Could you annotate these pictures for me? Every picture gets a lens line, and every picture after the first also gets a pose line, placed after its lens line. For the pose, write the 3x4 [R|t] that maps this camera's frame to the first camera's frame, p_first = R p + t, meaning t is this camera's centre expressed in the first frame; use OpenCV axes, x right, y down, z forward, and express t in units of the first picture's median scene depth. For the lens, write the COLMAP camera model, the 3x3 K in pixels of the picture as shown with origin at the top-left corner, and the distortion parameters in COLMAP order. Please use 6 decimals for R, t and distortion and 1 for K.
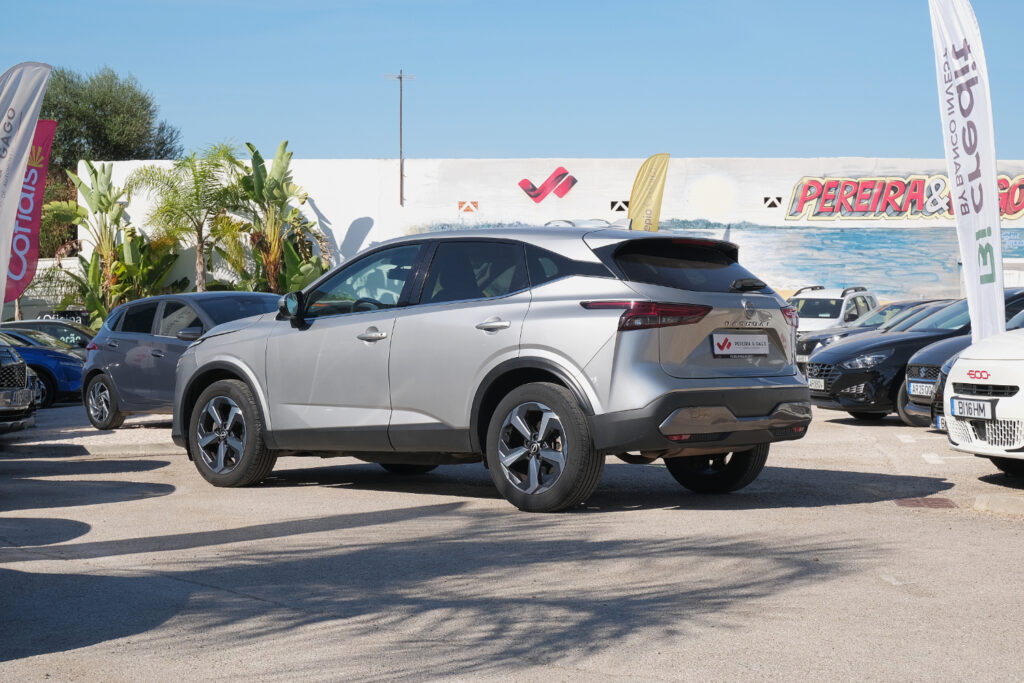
lens RADIAL K [[2019.3, 0, 517.3], [0, 2019.3, 335.3], [0, 0, 1]] dist [0.041511, 0.000000]
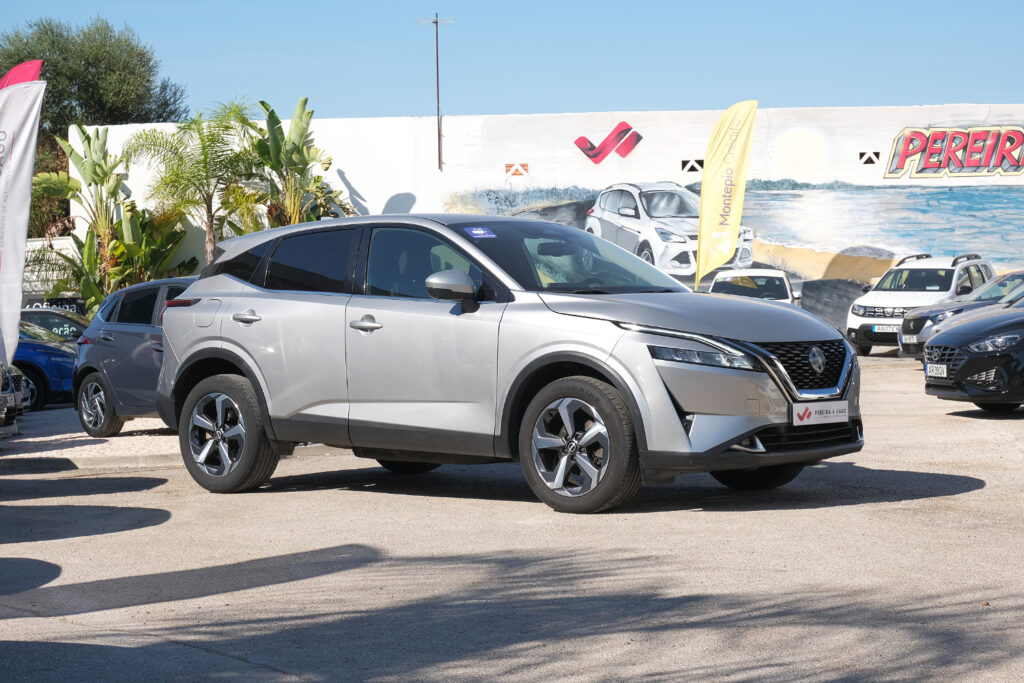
lens RADIAL K [[2053.4, 0, 508.9], [0, 2053.4, 348.3], [0, 0, 1]] dist [-0.009095, 0.000000]
pose [[0.999602, -0.017166, -0.022393, -0.009427], [0.017580, 0.999675, 0.018444, -0.003448], [0.022069, -0.018830, 0.999579, 0.119126]]
